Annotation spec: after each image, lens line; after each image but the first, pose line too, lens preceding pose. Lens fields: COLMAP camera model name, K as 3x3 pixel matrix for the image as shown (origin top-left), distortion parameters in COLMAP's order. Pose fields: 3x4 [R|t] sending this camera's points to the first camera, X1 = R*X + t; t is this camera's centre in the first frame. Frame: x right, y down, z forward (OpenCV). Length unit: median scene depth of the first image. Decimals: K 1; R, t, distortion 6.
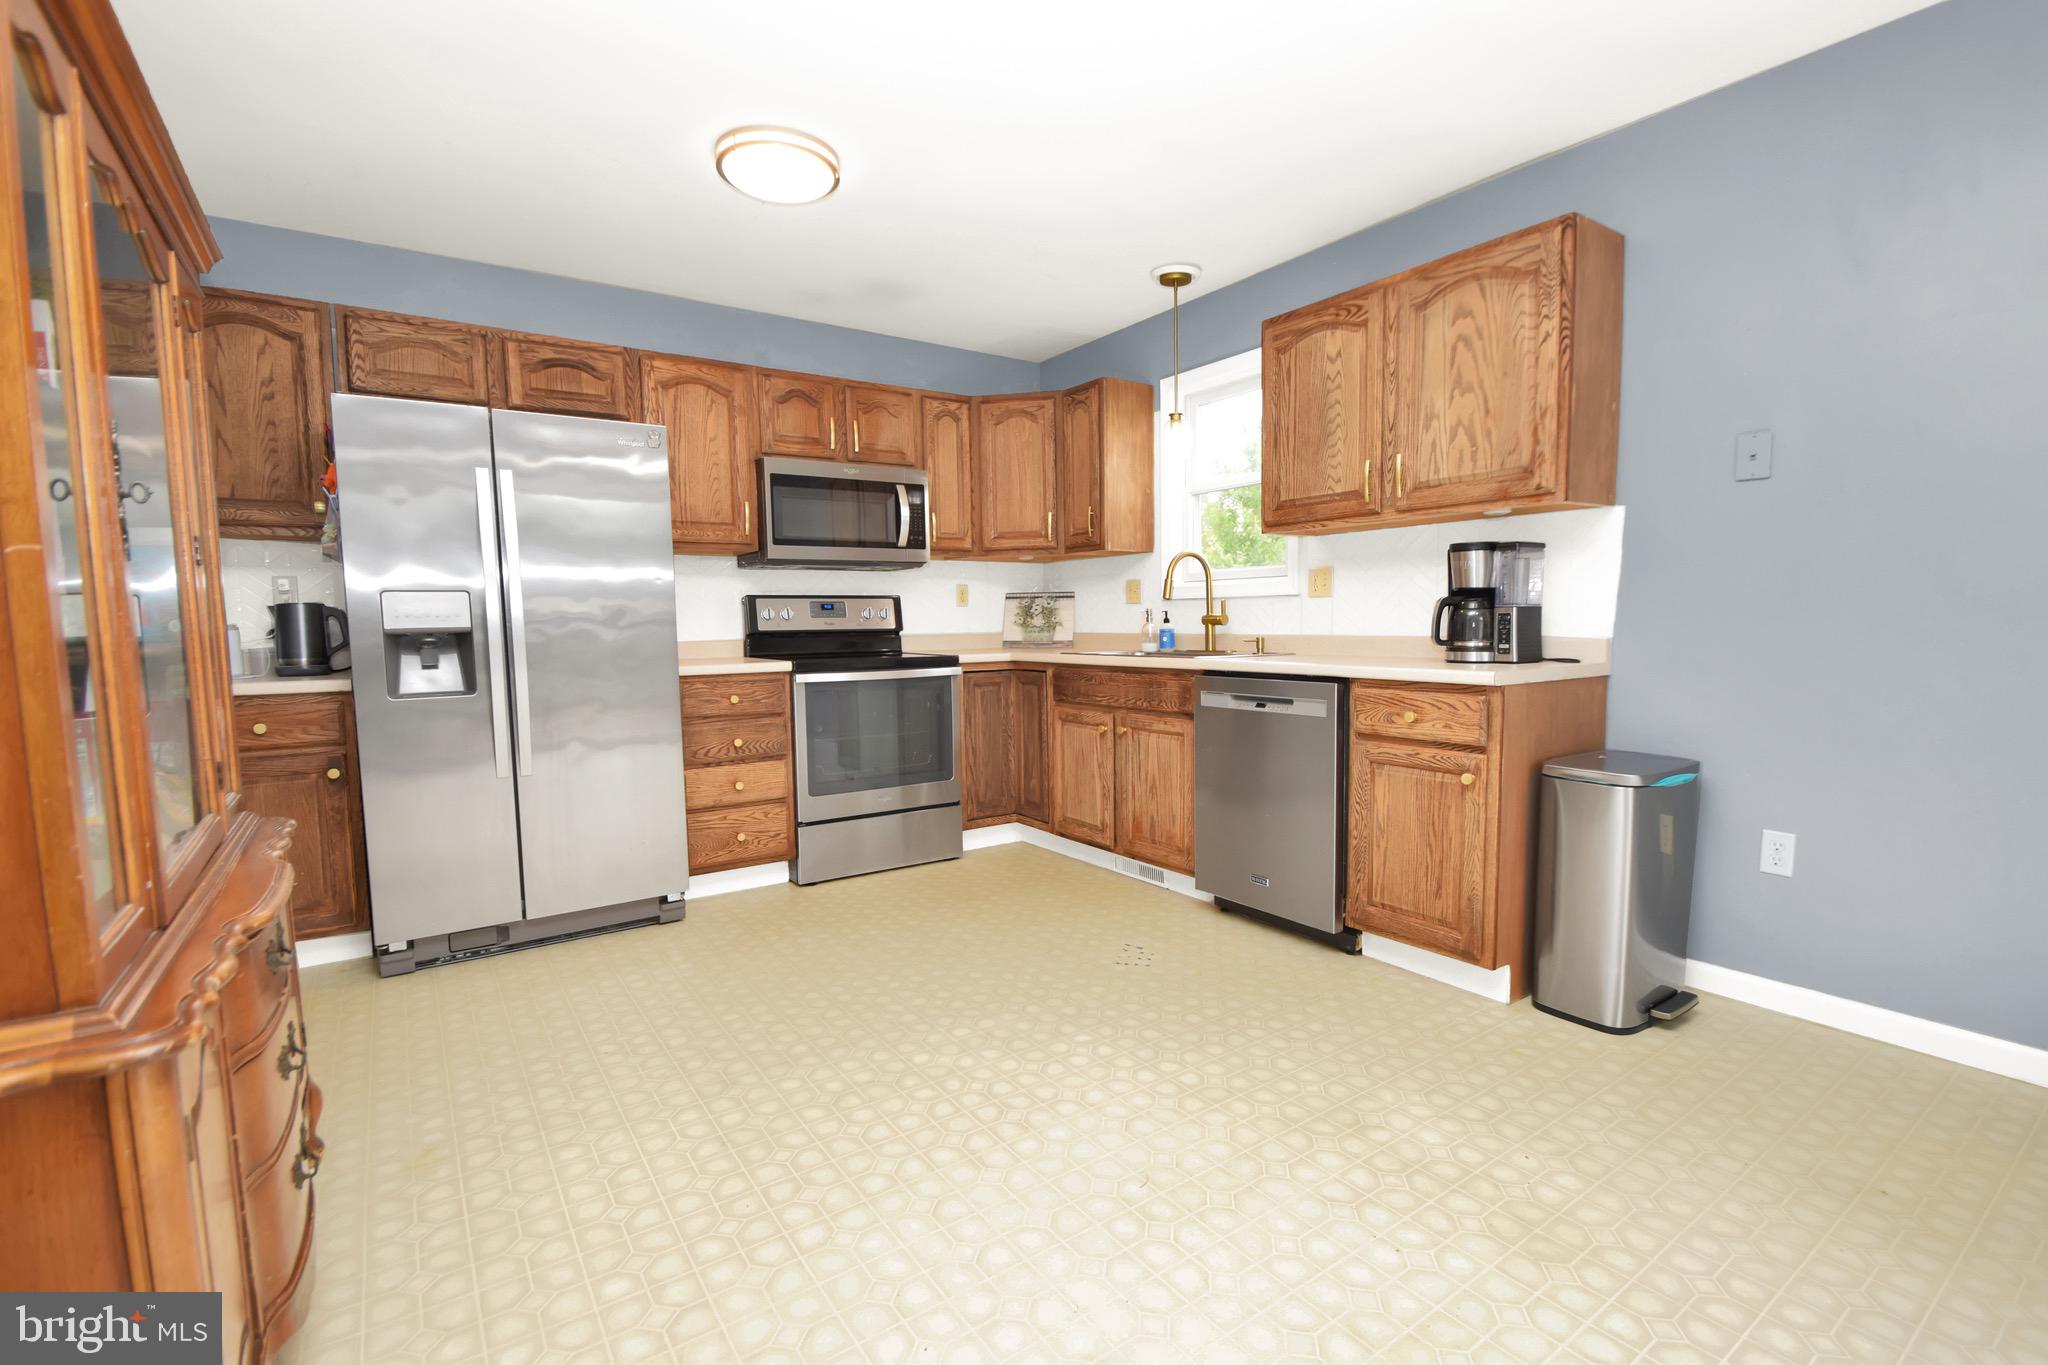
lens RADIAL K [[914.7, 0, 1031.9], [0, 914.7, 691.6], [0, 0, 1]] dist [0.002930, -0.008686]
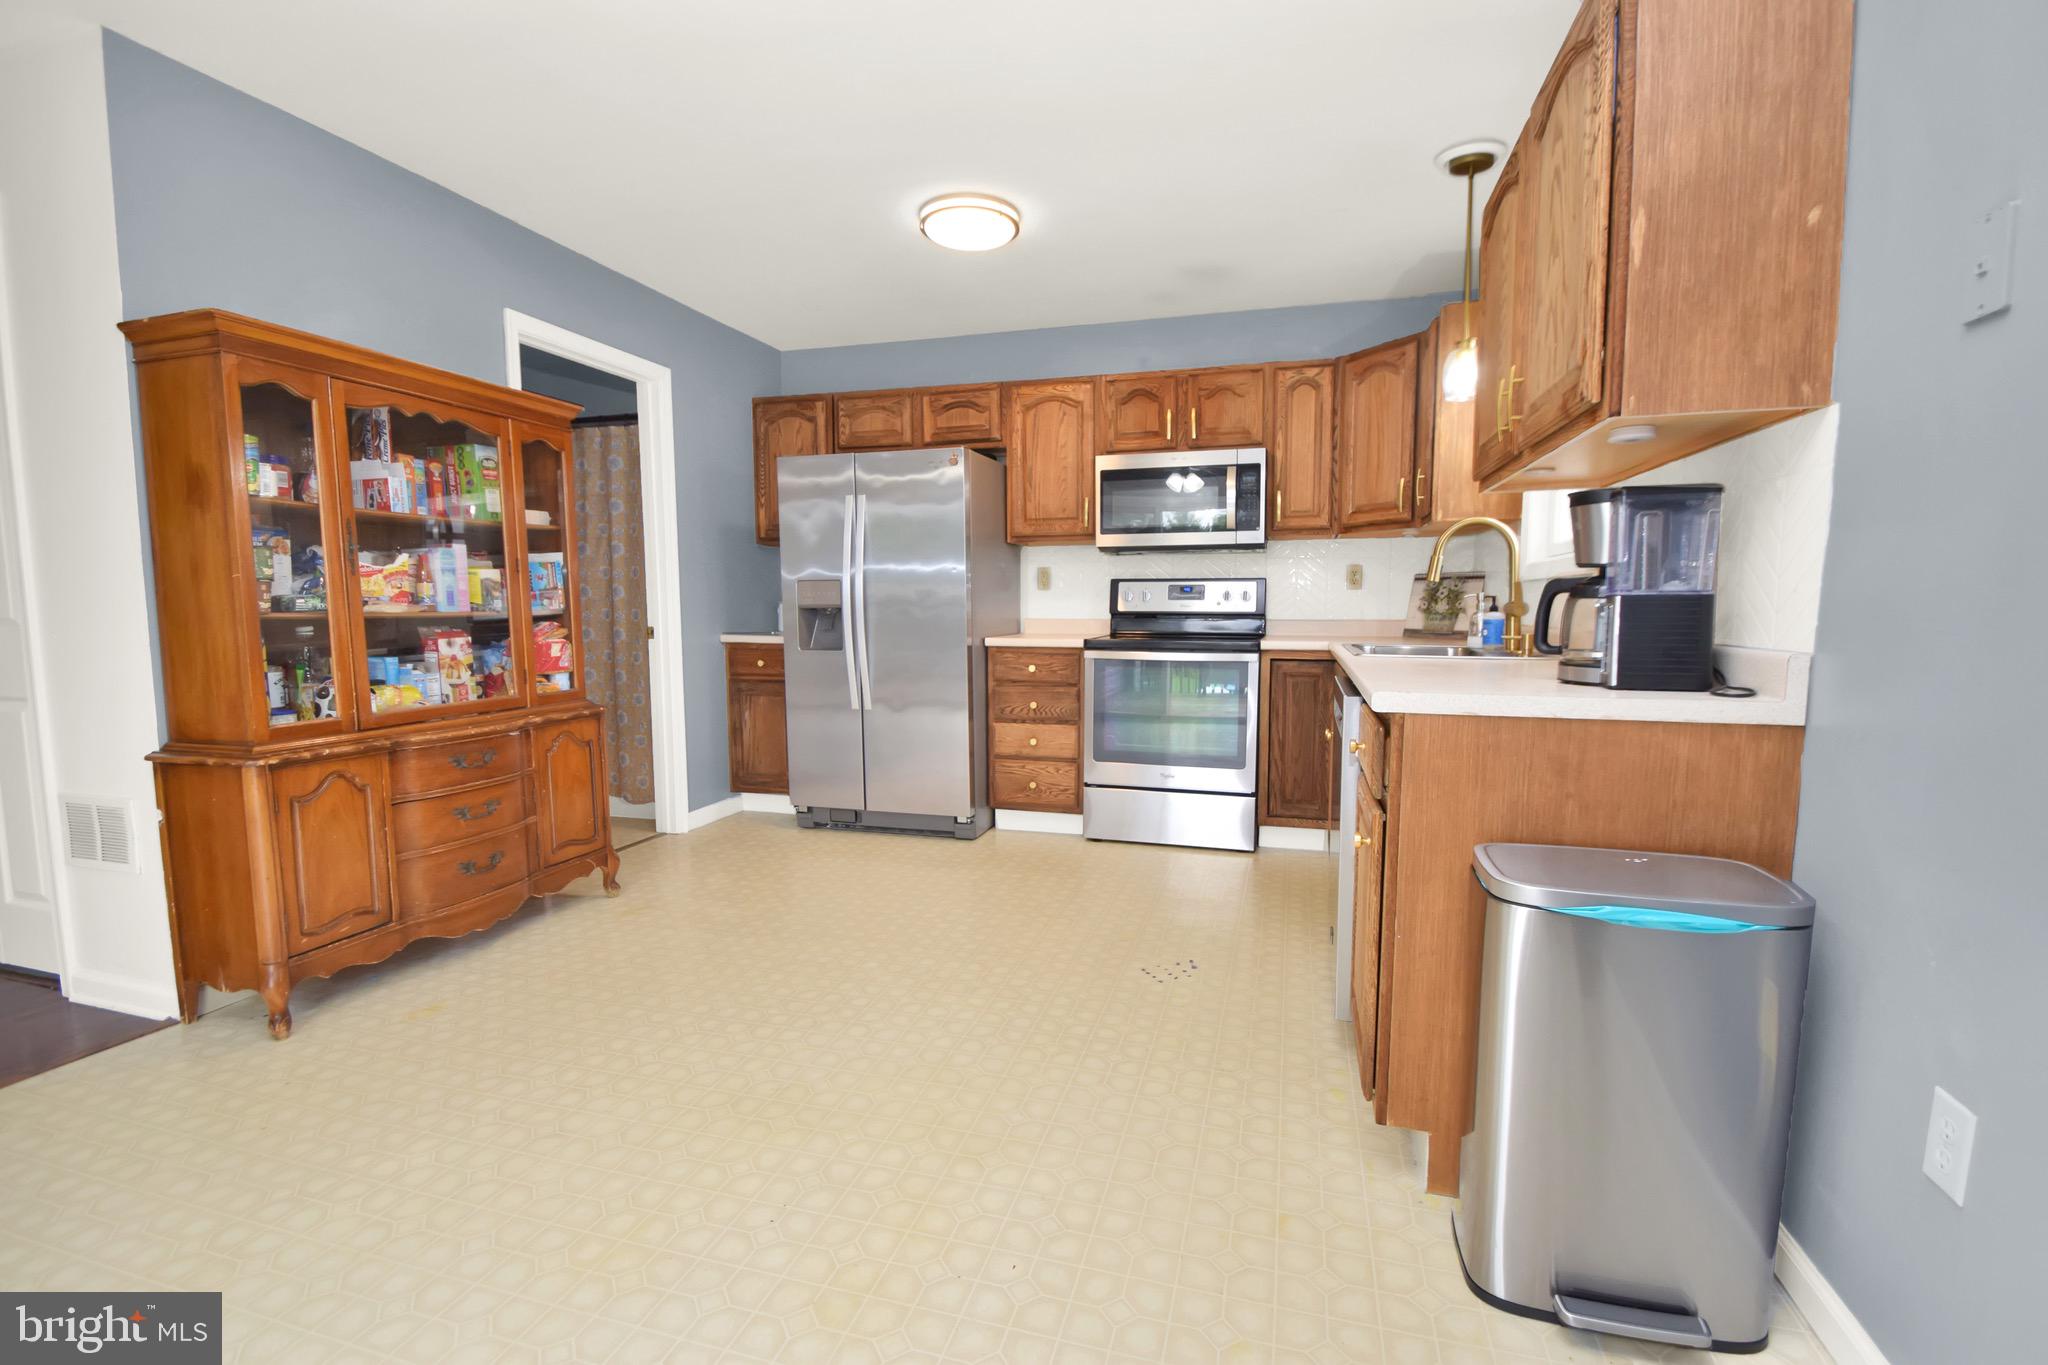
lens RADIAL K [[916.2, 0, 1029.1], [0, 916.2, 686.8], [0, 0, 1]] dist [0.001922, -0.008942]
pose [[0.630906, 0.083717, -0.771329, 0.725568], [-0.070374, 0.996238, 0.050566, -0.033983], [0.772661, 0.022379, 0.634425, 0.302491]]
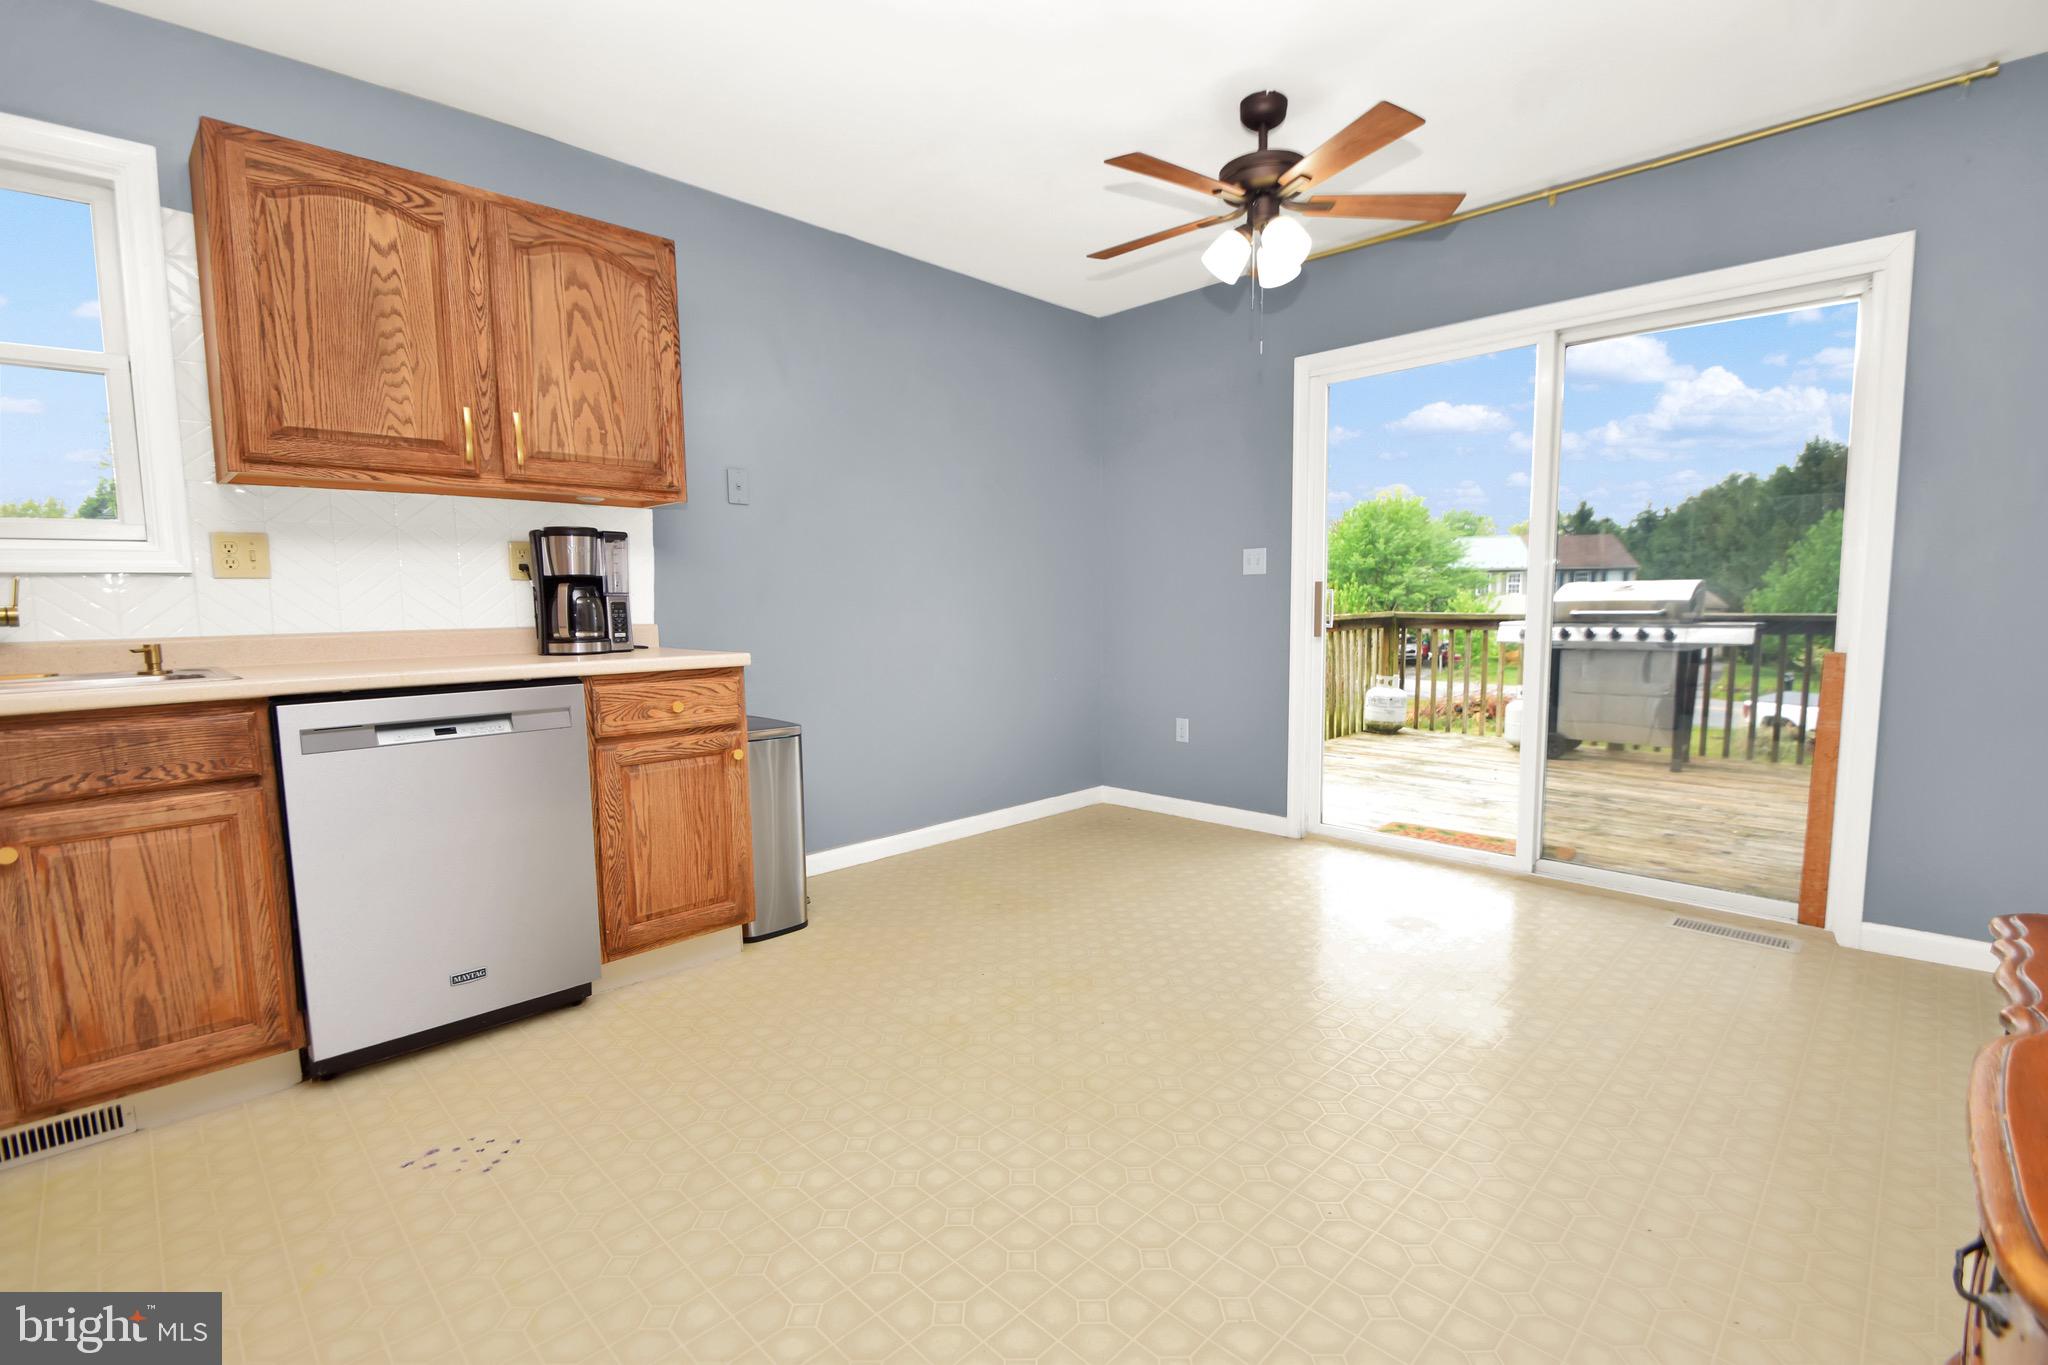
lens RADIAL K [[914.7, 0, 1031.9], [0, 914.7, 691.6], [0, 0, 1]] dist [0.002930, -0.008686]
pose [[-0.185148, -0.083392, 0.979166, -0.542548], [0.092302, 0.990512, 0.101812, -0.047091], [-0.978366, 0.109229, -0.175695, 0.717861]]
